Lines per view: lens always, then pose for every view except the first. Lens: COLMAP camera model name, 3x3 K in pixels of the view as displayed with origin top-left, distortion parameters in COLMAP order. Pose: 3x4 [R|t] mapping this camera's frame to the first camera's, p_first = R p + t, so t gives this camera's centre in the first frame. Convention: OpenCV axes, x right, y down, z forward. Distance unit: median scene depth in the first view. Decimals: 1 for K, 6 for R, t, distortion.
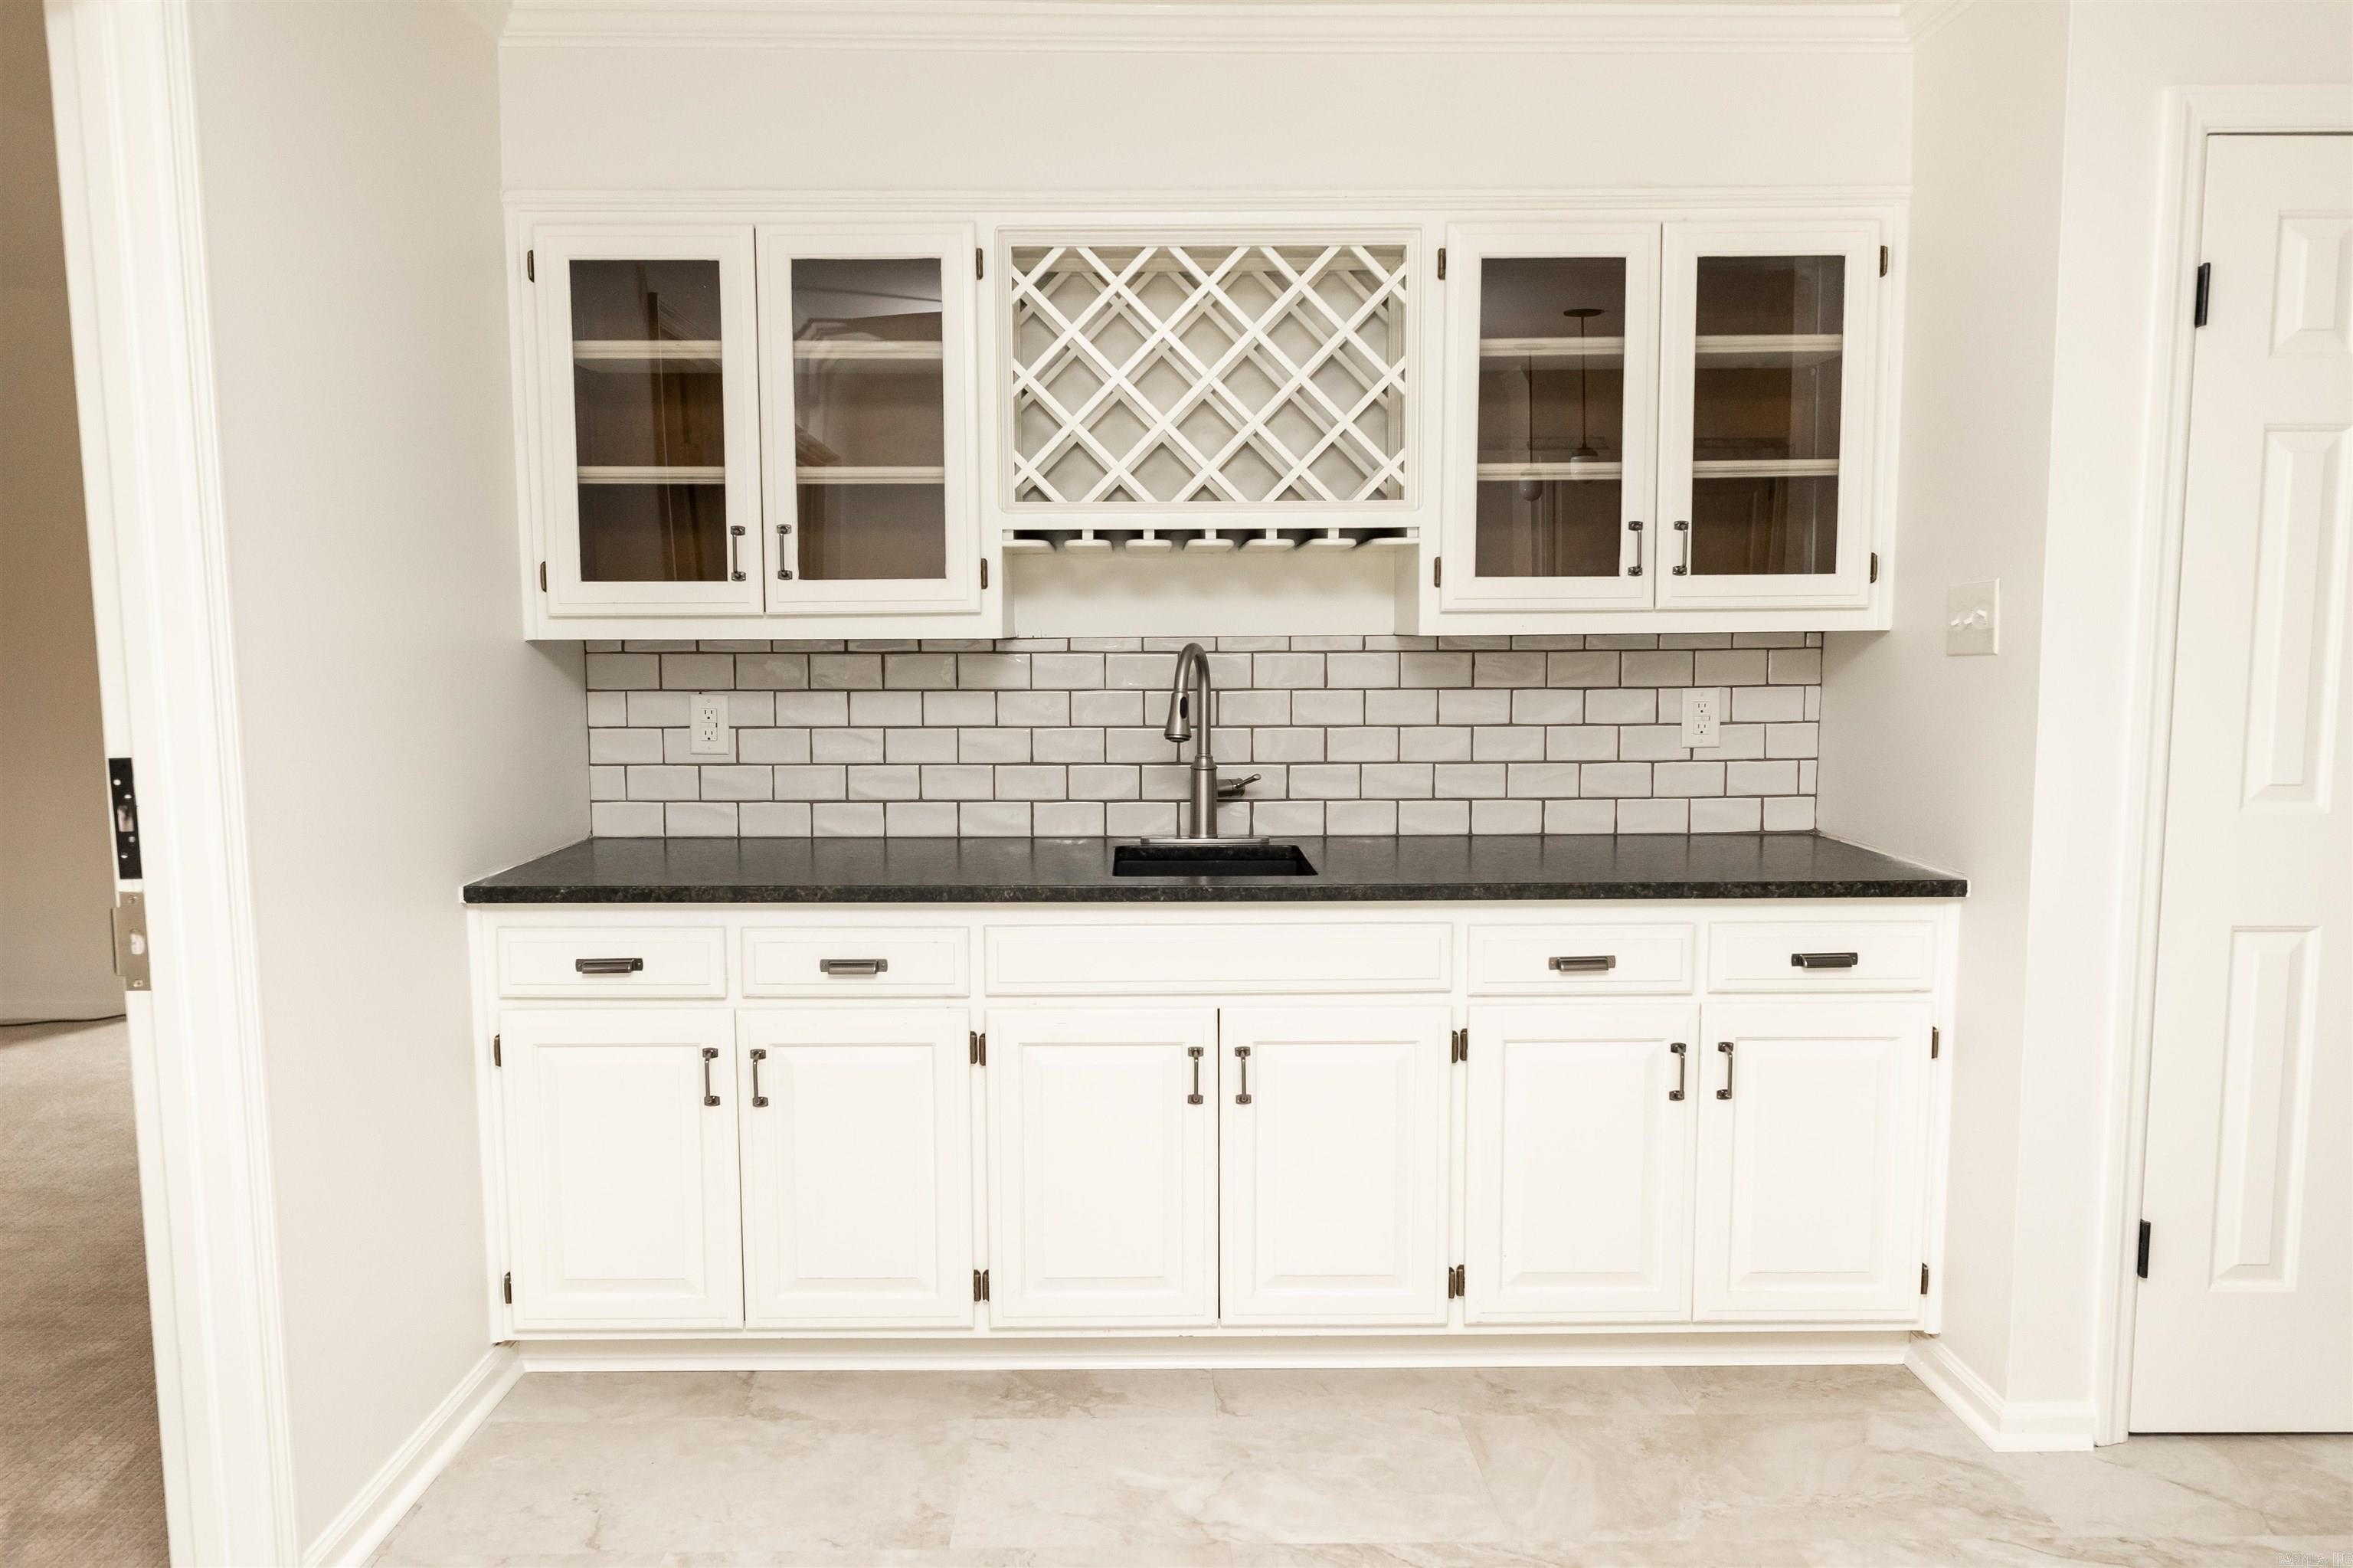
lens RADIAL K [[1599.6, 0, 1168.1], [0, 1599.6, 784.6], [0, 0, 1]] dist [-0.000966, 0.004544]
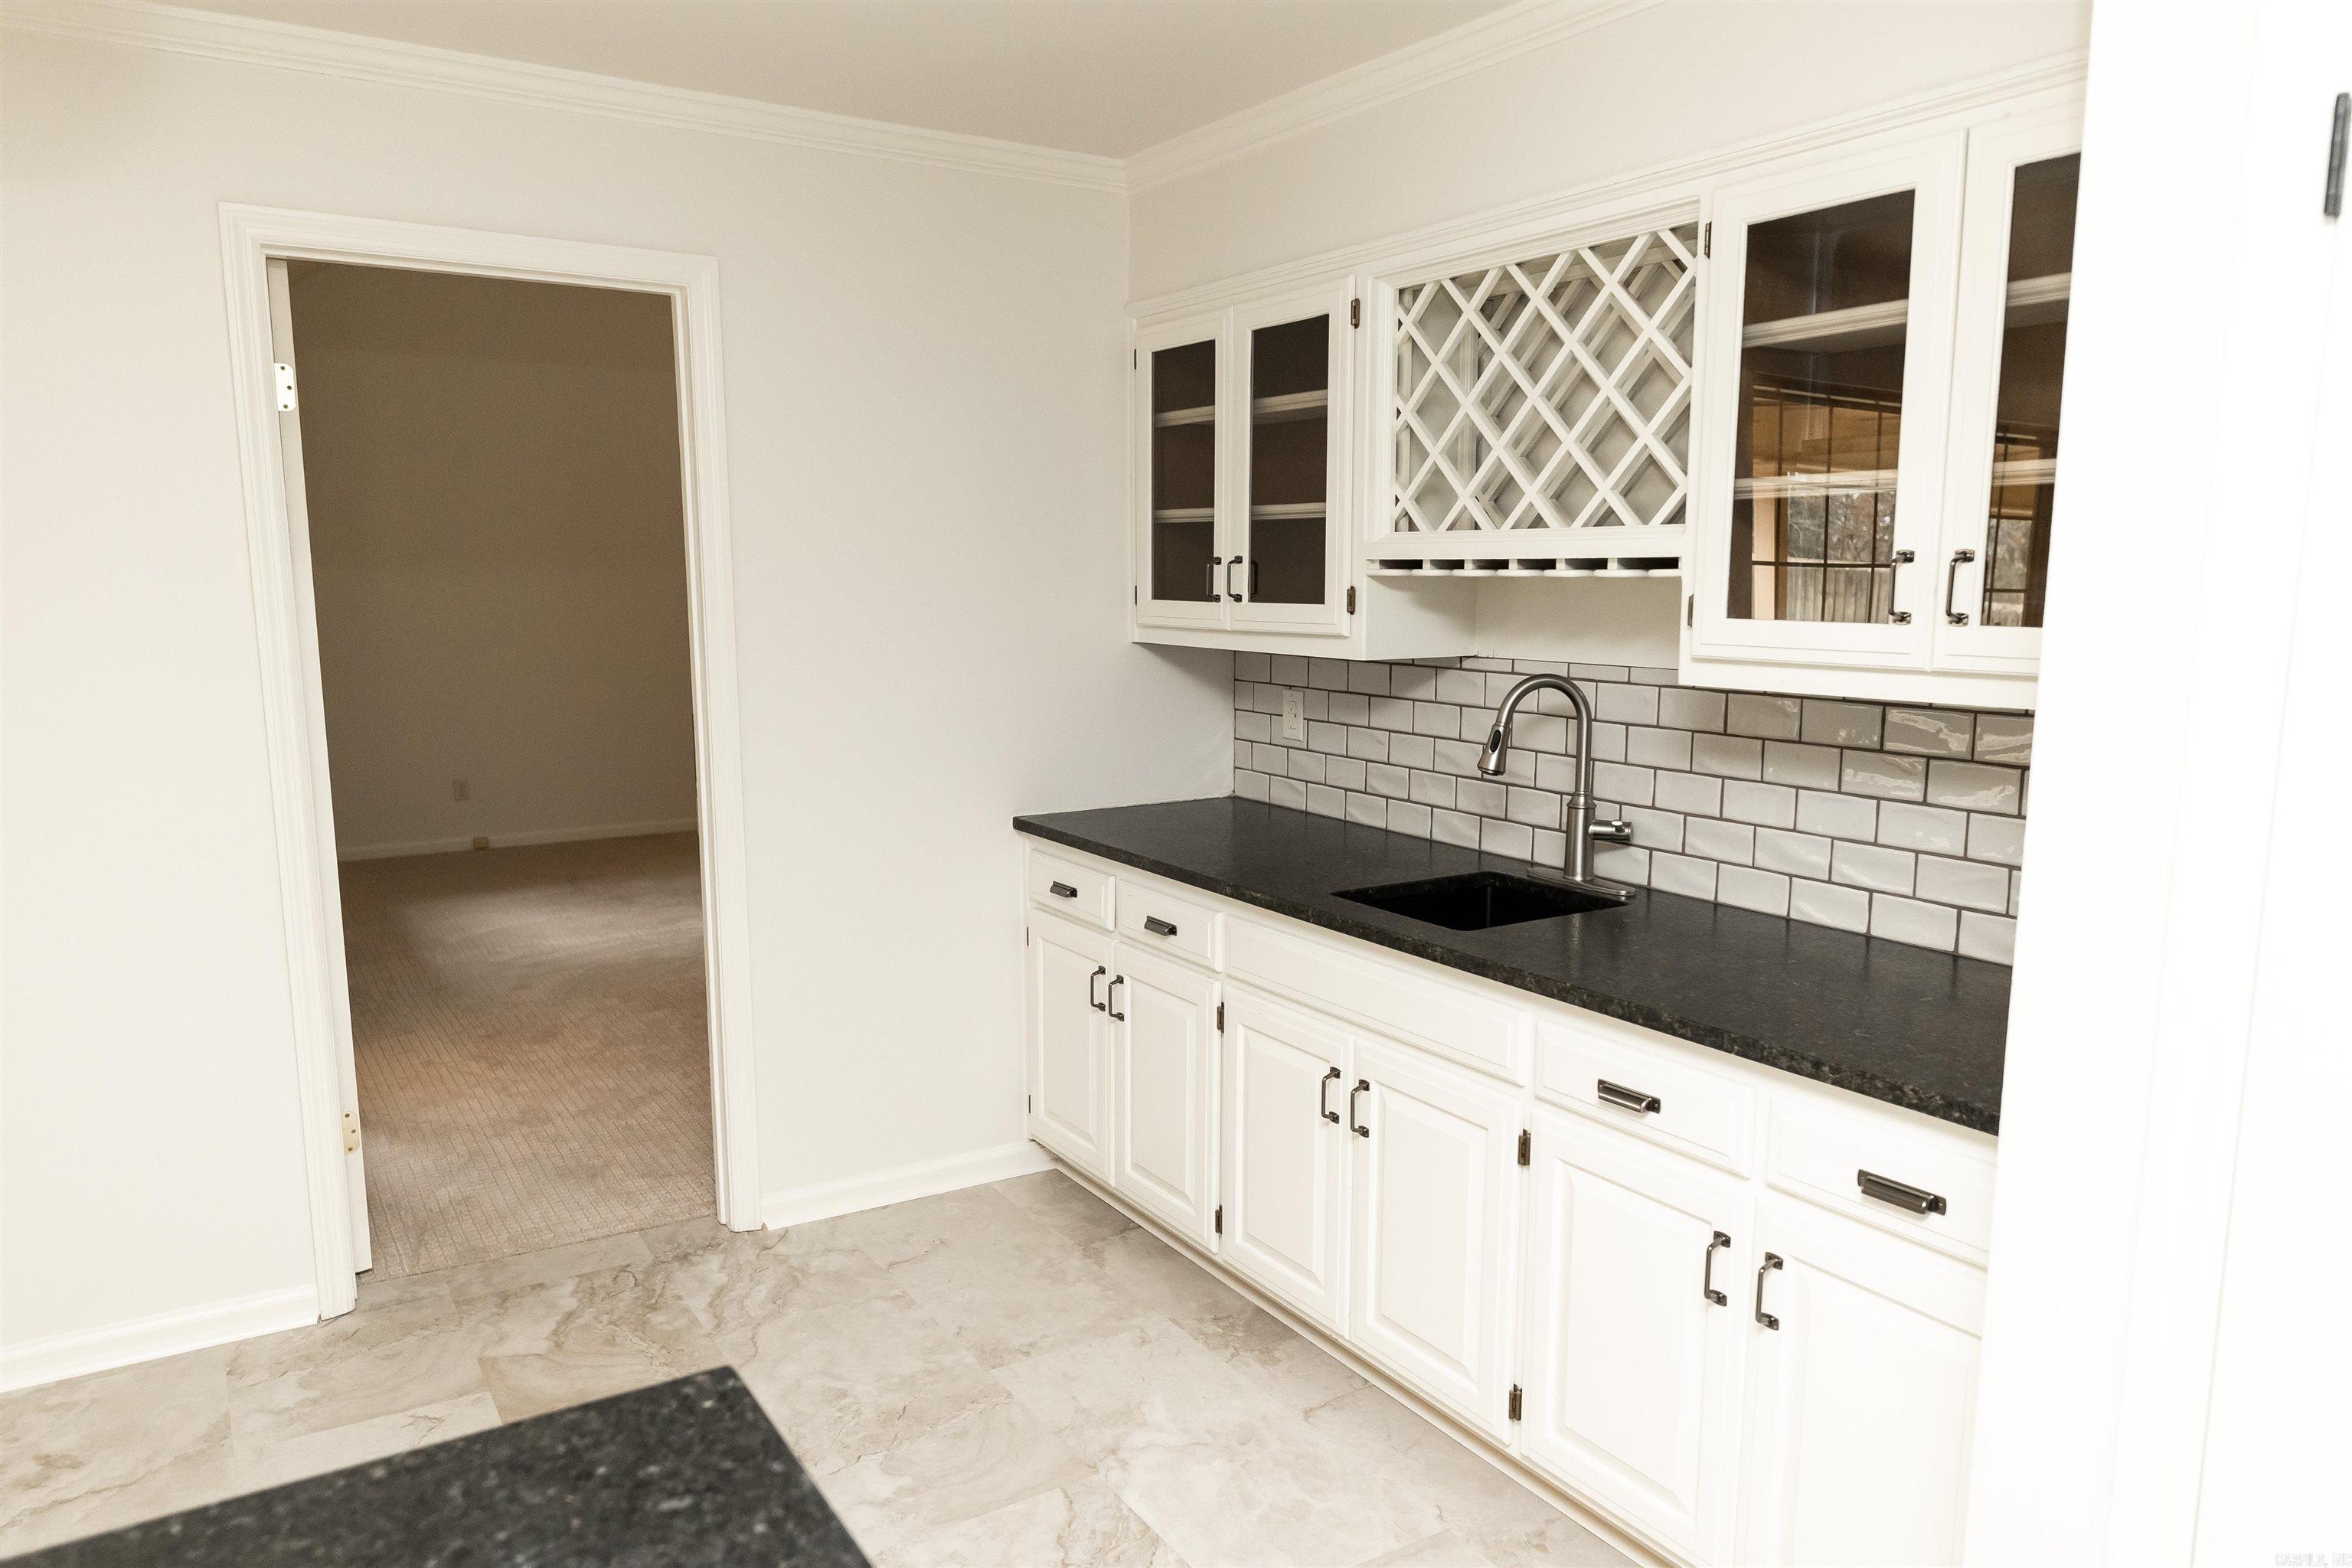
lens RADIAL K [[1582.0, 0, 1173.5], [0, 1582.0, 778.6], [0, 0, 1]] dist [0.026121, 0.002278]
pose [[0.532494, 0.118734, -0.838064, 0.731585], [-0.084175, 0.992633, 0.087149, -0.094877], [0.842238, 0.024138, 0.538566, 0.320557]]
